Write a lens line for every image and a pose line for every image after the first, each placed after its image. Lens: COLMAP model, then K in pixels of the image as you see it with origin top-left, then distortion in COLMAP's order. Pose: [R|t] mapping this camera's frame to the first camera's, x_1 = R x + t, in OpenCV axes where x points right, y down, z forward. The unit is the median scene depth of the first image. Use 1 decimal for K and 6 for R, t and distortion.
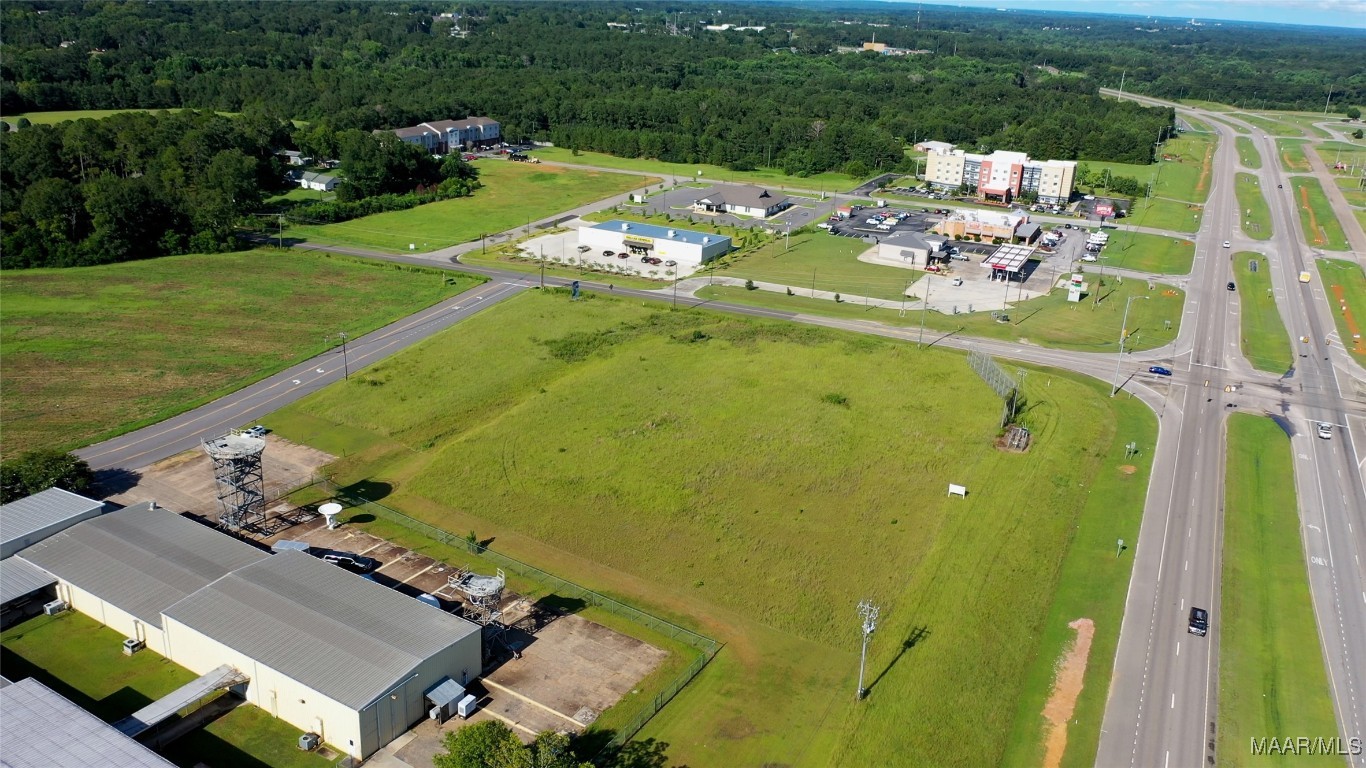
lens RADIAL K [[1089.3, 0, 684.6], [0, 1089.3, 380.7], [0, 0, 1]] dist [-0.010962, -0.006710]
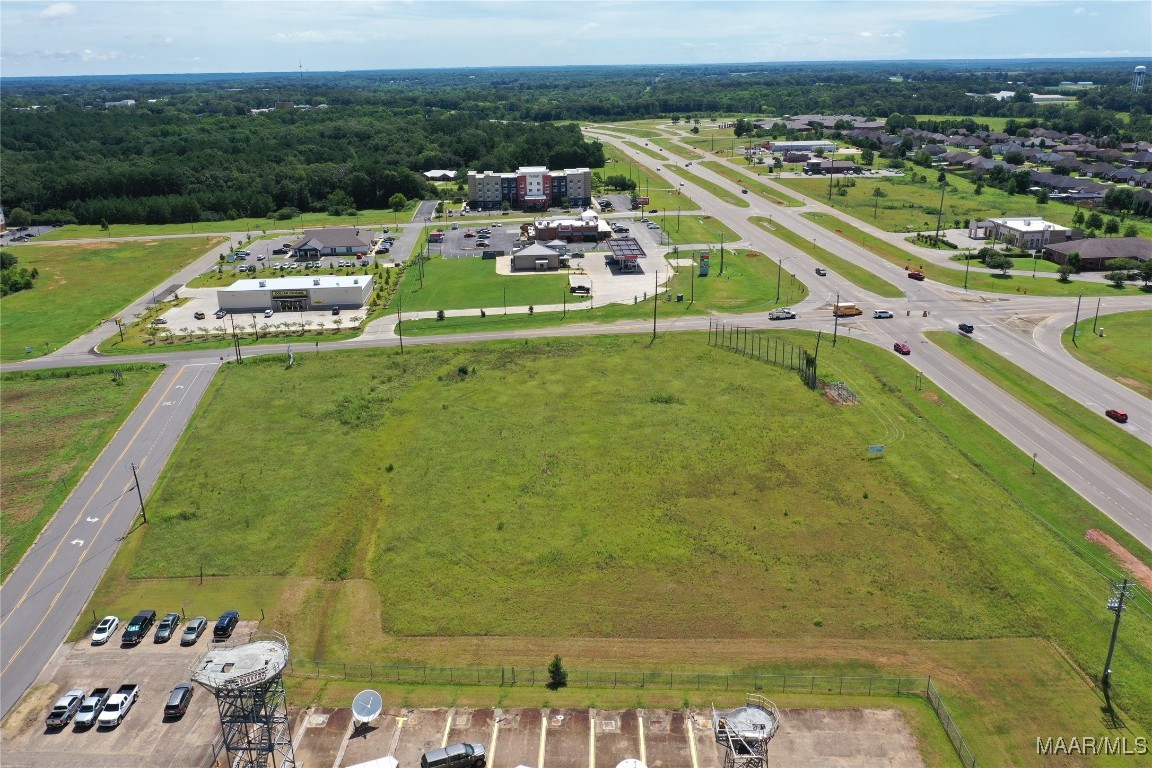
lens RADIAL K [[904.7, 0, 574.2], [0, 904.7, 374.9], [0, 0, 1]] dist [-0.021328, 0.010266]
pose [[0.868516, -0.223195, 0.442565, -0.221908], [0.226046, 0.972978, 0.047088, -0.046277], [-0.441116, 0.059144, 0.895499, 0.201418]]
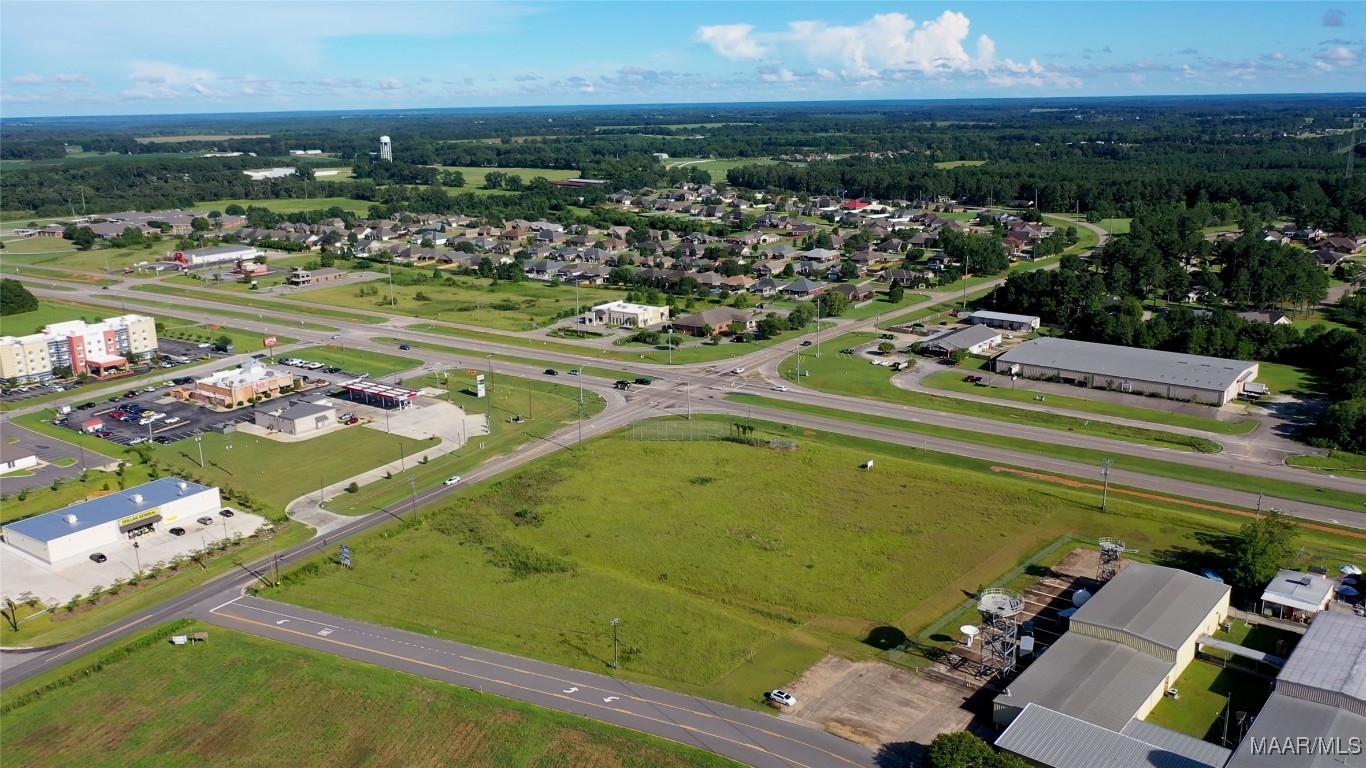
lens RADIAL K [[1089.3, 0, 681.8], [0, 1089.3, 385.6], [0, 0, 1]] dist [-0.010962, -0.006710]
pose [[0.170150, -0.302538, 0.937827, -0.782123], [0.361048, 0.904664, 0.226335, -0.288762], [-0.916893, 0.300089, 0.263160, 0.466755]]
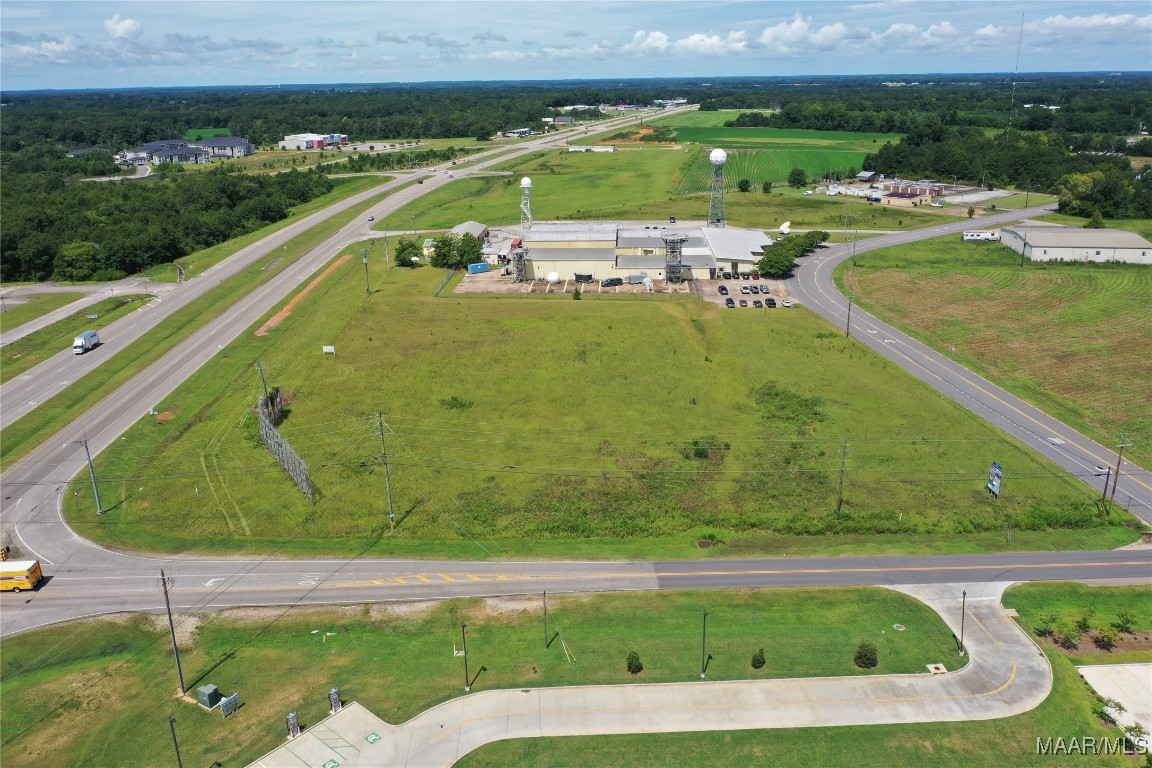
lens RADIAL K [[904.7, 0, 574.2], [0, 904.7, 378.1], [0, 0, 1]] dist [-0.021328, 0.010266]
pose [[-0.883640, 0.114261, -0.454009, 0.294310], [-0.185961, 0.804313, 0.564358, -0.337546], [0.429649, 0.583117, -0.689475, 1.146703]]
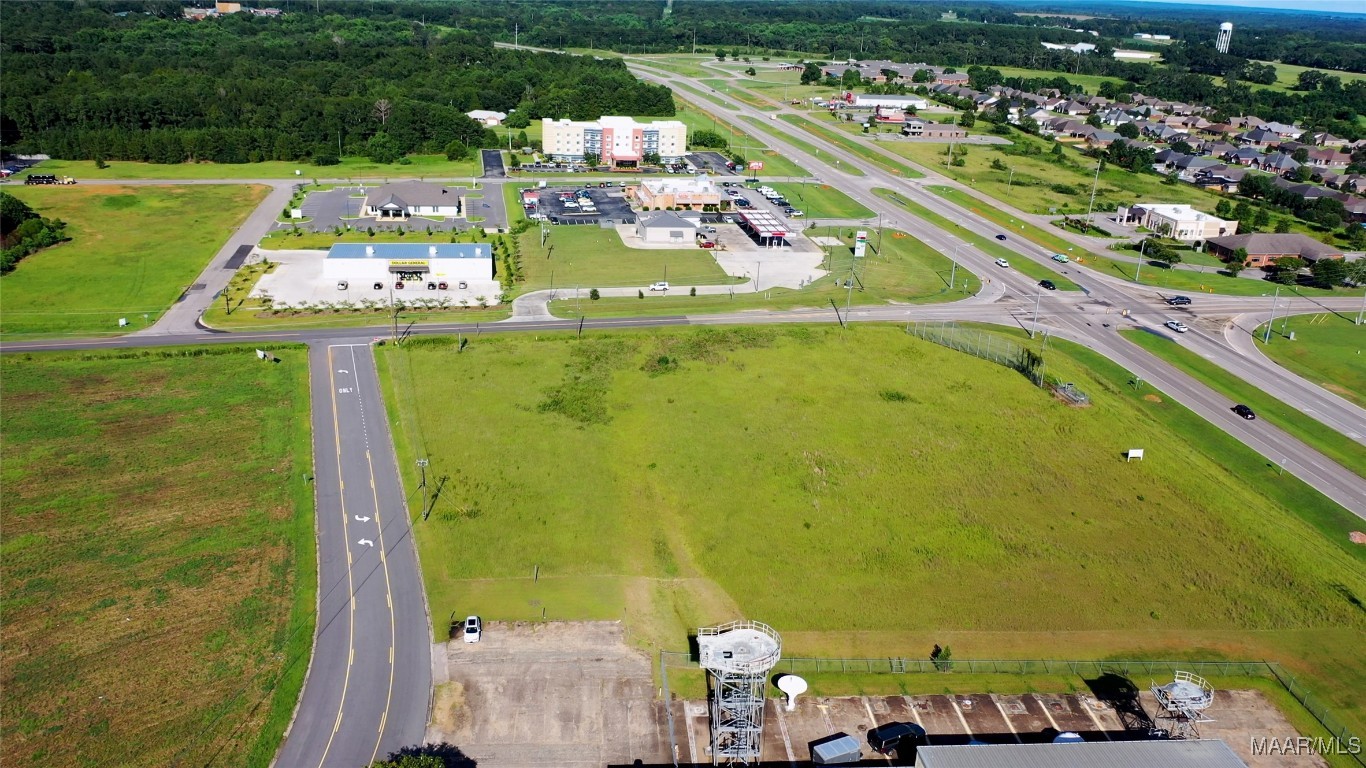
lens RADIAL K [[1089.3, 0, 683.0], [0, 1089.3, 382.8], [0, 0, 1]] dist [-0.010962, -0.006710]
pose [[0.811618, -0.218225, 0.541898, -0.398034], [0.194485, 0.975629, 0.101603, -0.096040], [-0.550864, 0.022928, 0.834280, 0.208727]]
